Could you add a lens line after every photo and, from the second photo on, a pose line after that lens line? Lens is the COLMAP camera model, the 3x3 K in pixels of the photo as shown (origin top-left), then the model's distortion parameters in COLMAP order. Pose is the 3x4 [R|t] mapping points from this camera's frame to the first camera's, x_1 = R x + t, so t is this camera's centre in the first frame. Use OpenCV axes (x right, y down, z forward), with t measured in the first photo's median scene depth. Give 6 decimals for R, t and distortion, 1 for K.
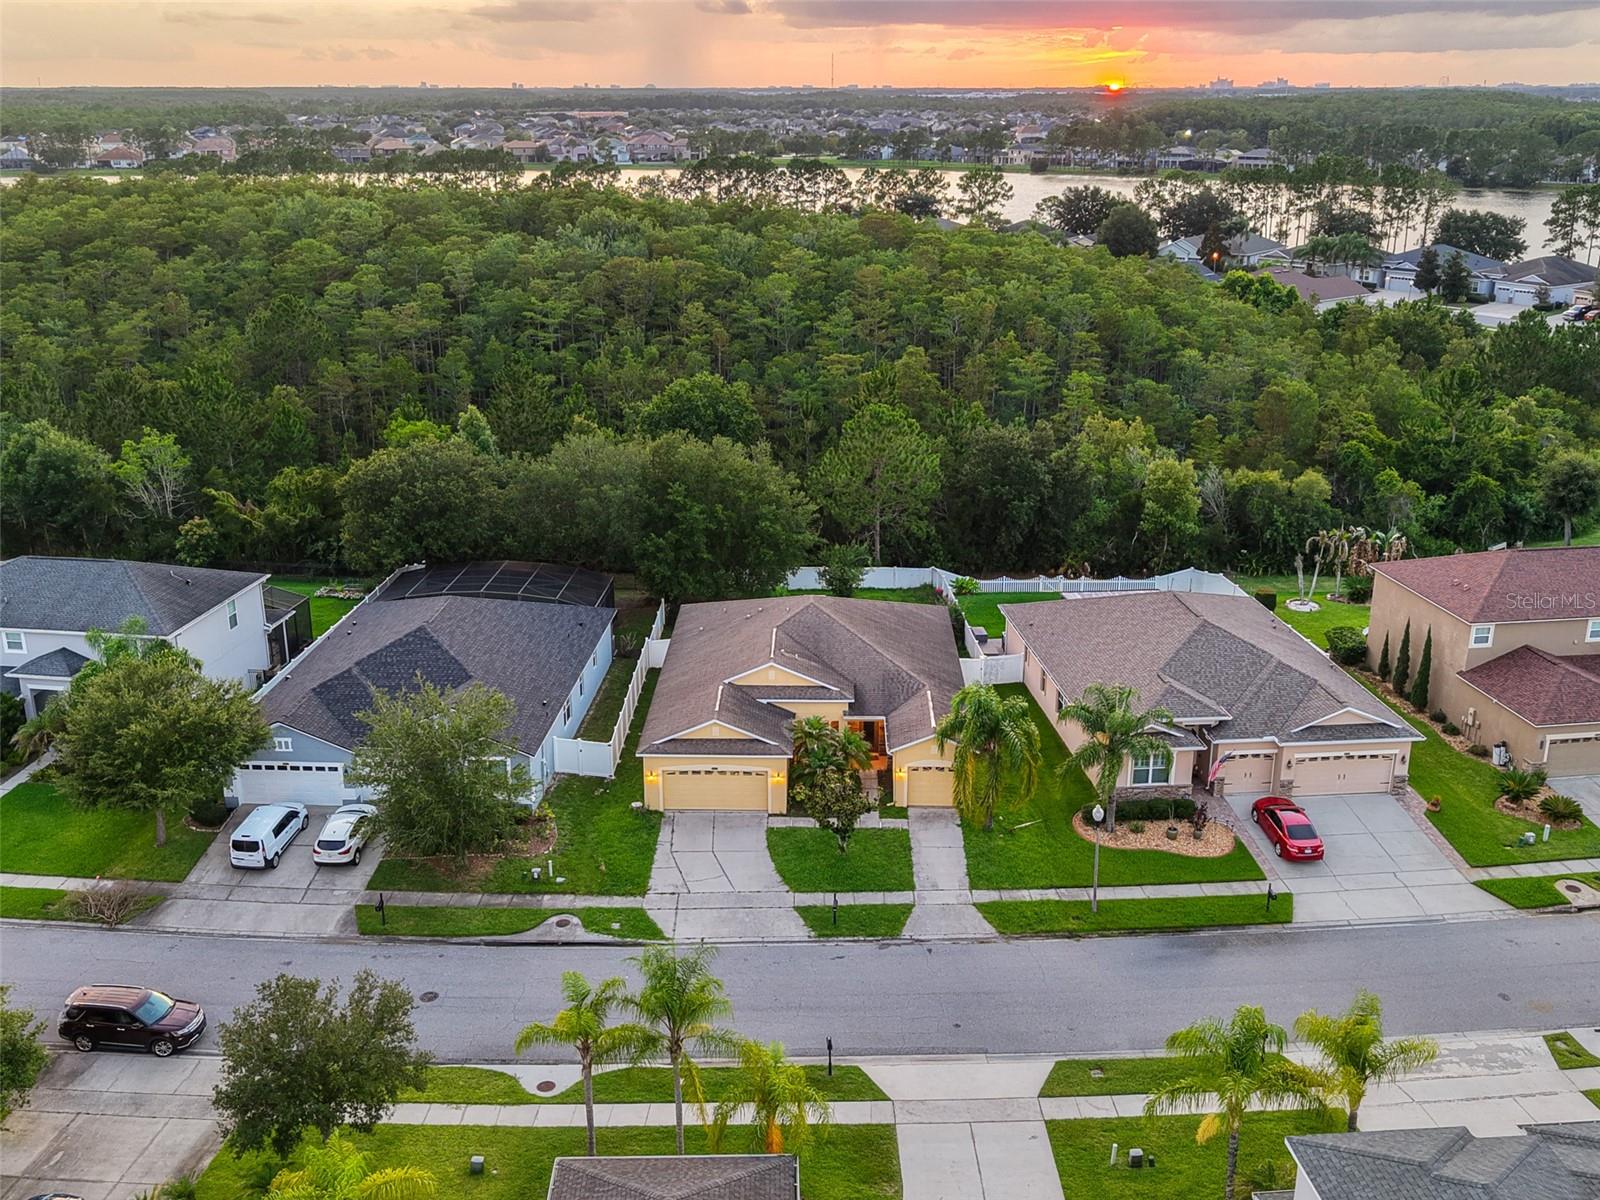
lens RADIAL K [[1525.2, 0, 797.1], [0, 1525.2, 588.5], [0, 0, 1]] dist [0.018666, 0.000000]
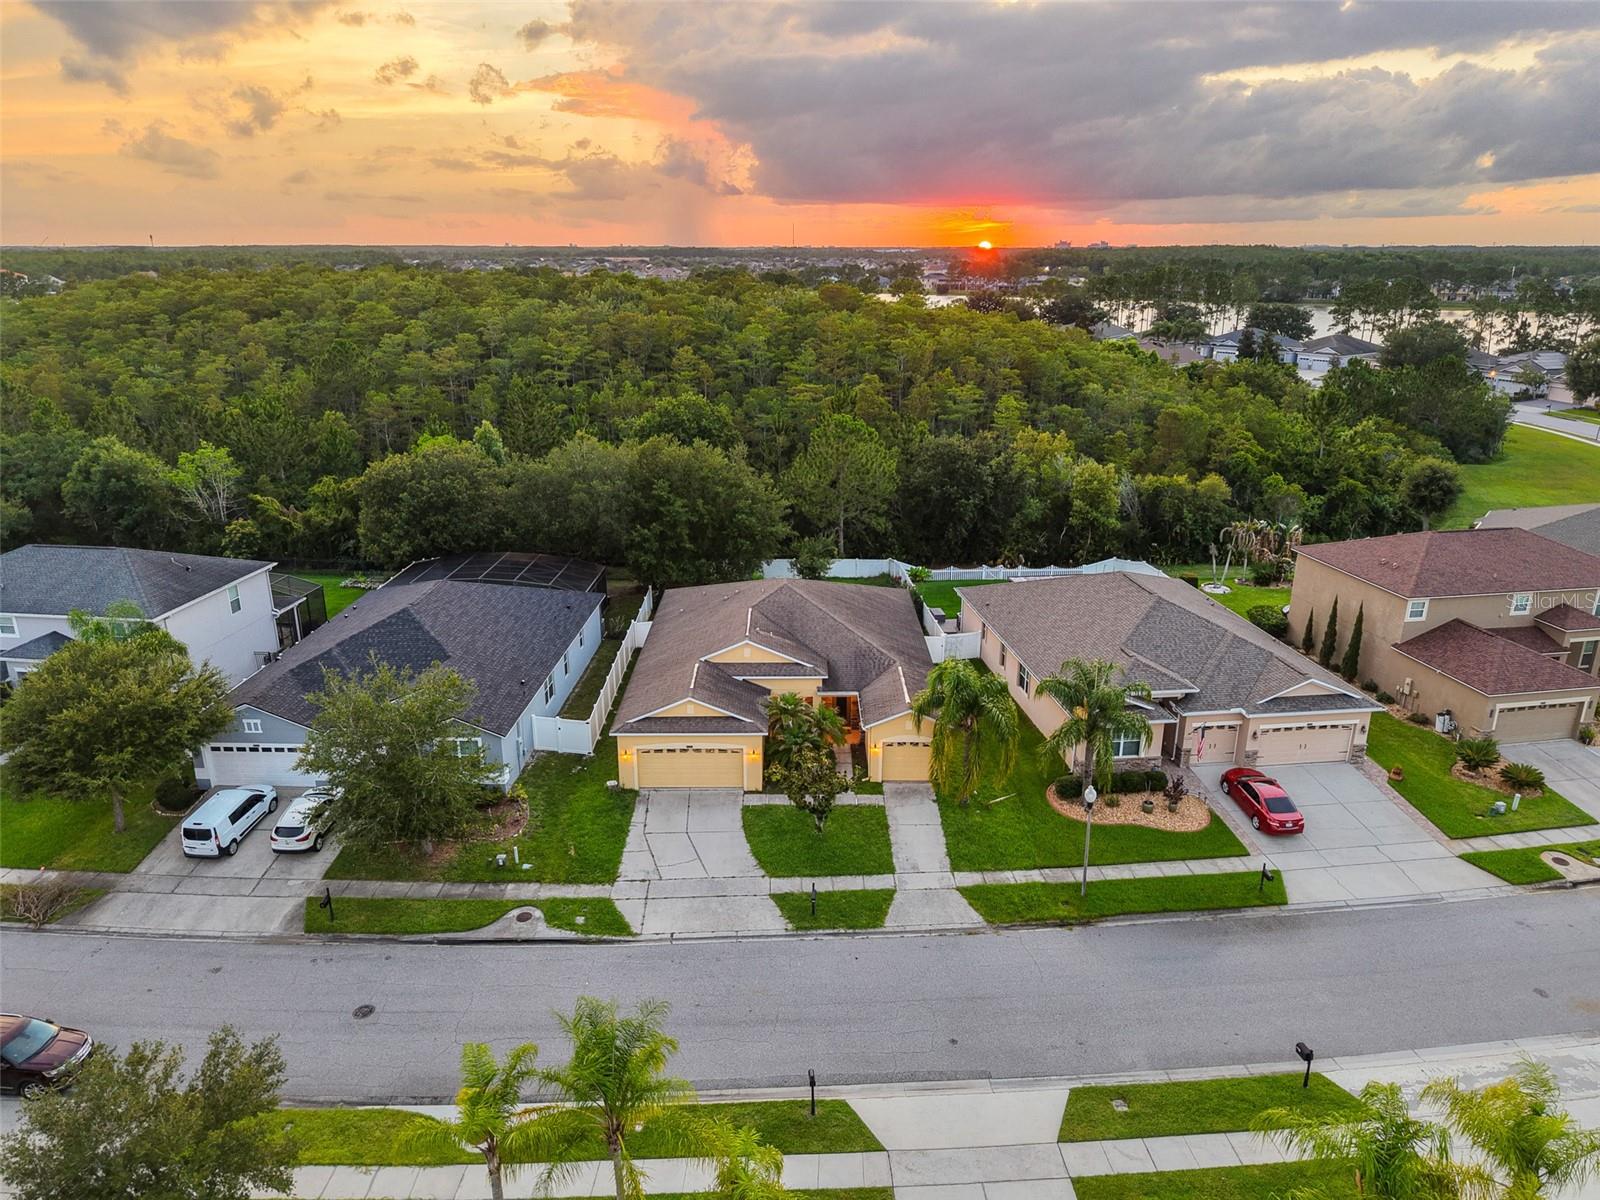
lens RADIAL K [[1065.9, 0, 800.2], [0, 1065.9, 588.6], [0, 0, 1]] dist [0.005907, -0.005964]
pose [[0.999613, -0.006599, 0.027028, 0.000101], [0.006785, 0.999954, -0.006817, 0.017779], [-0.026982, 0.006998, 0.999611, 0.265698]]
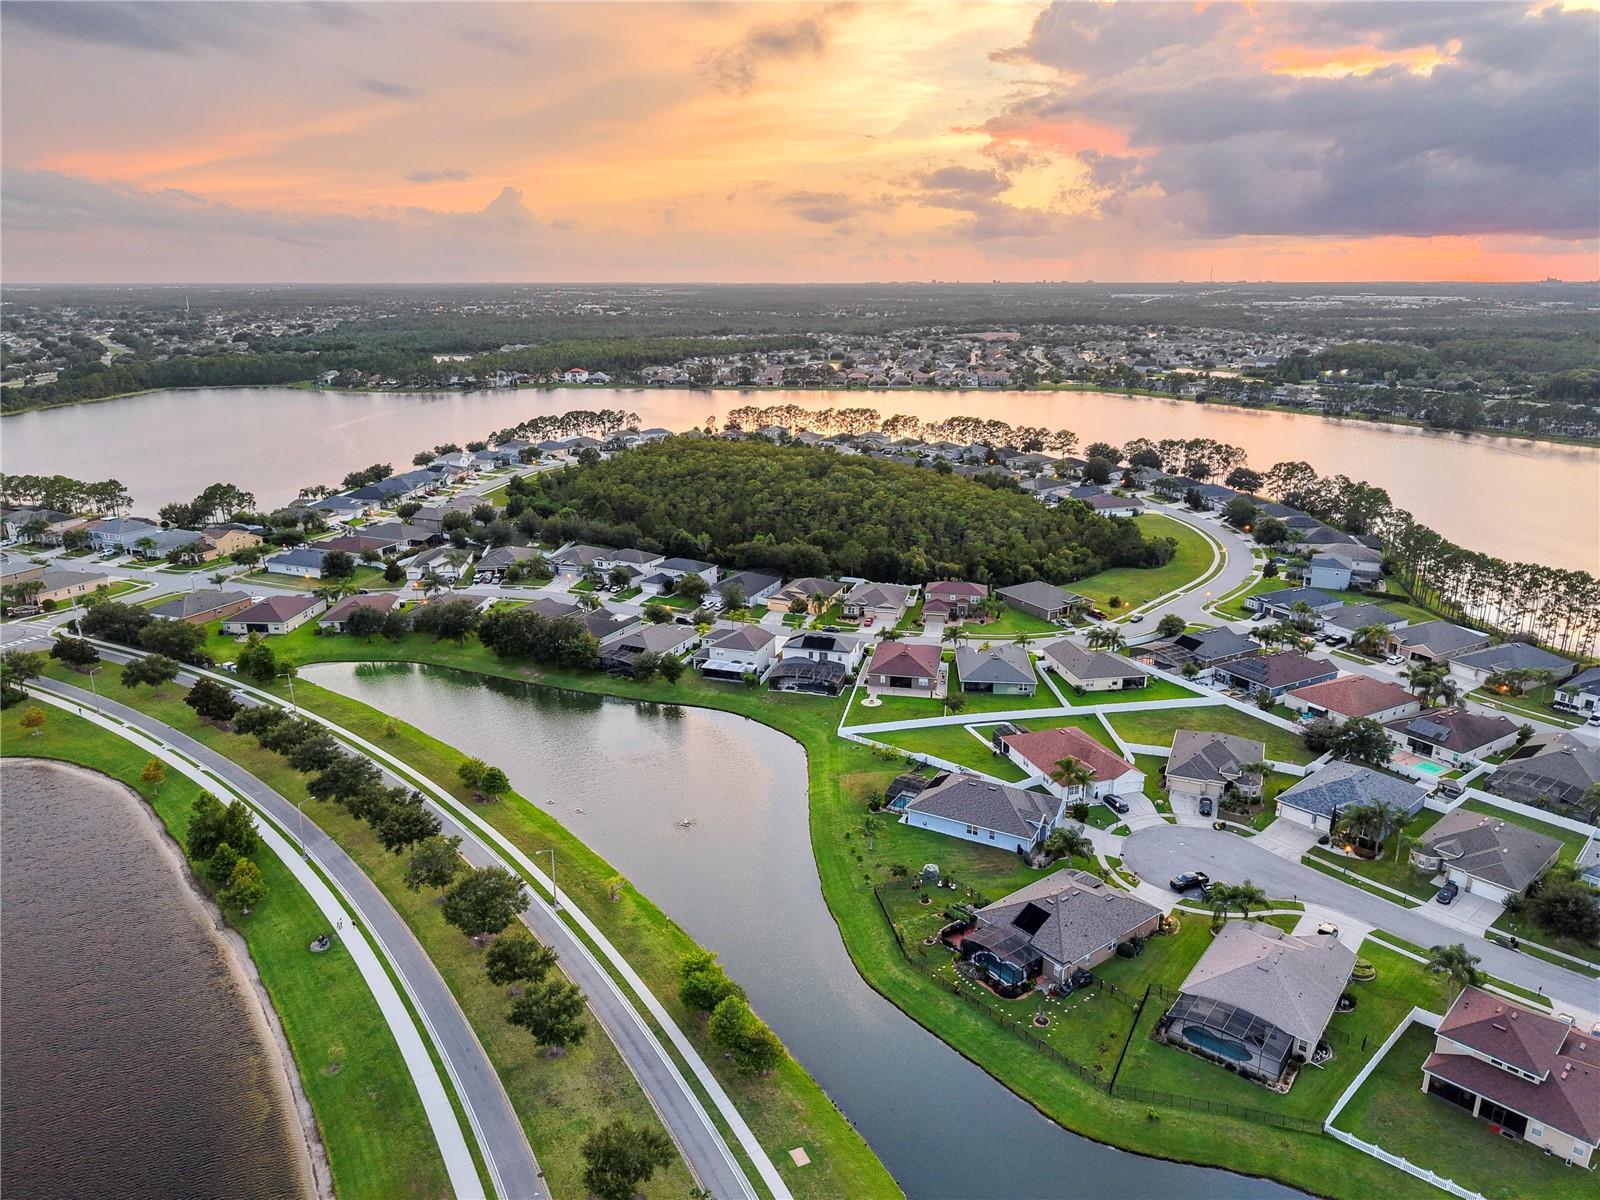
lens RADIAL K [[1065.9, 0, 789.6], [0, 1065.9, 610.9], [0, 0, 1]] dist [0.005907, -0.005964]
pose [[0.936182, 0.101179, -0.336640, 1.208526], [-0.105796, 0.994377, 0.004653, 0.111346], [0.335218, 0.031259, 0.941622, -2.518396]]
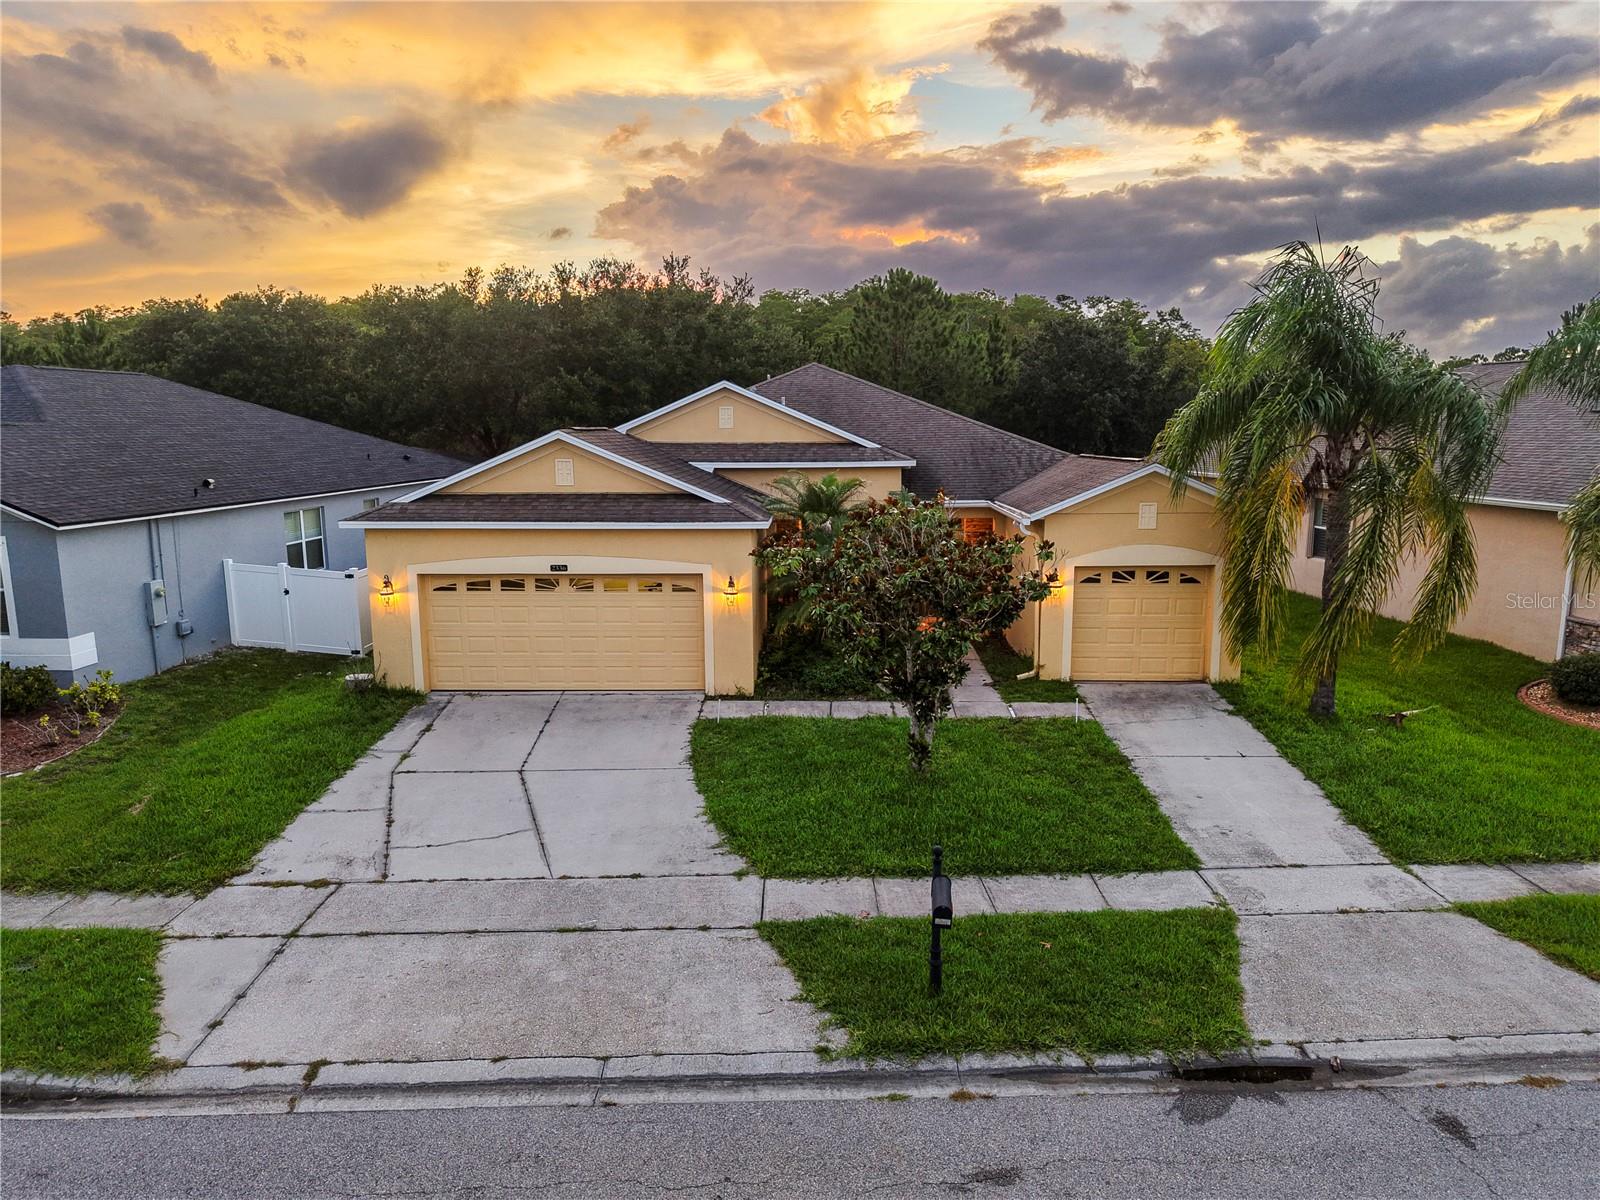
lens RADIAL K [[1065.9, 0, 799.4], [0, 1065.9, 602.7], [0, 0, 1]] dist [0.005907, -0.005964]
pose [[0.999983, -0.005852, 0.000050, 0.003881], [0.005792, 0.988469, -0.151315, 0.146385], [0.000836, 0.151313, 0.988486, 0.654619]]
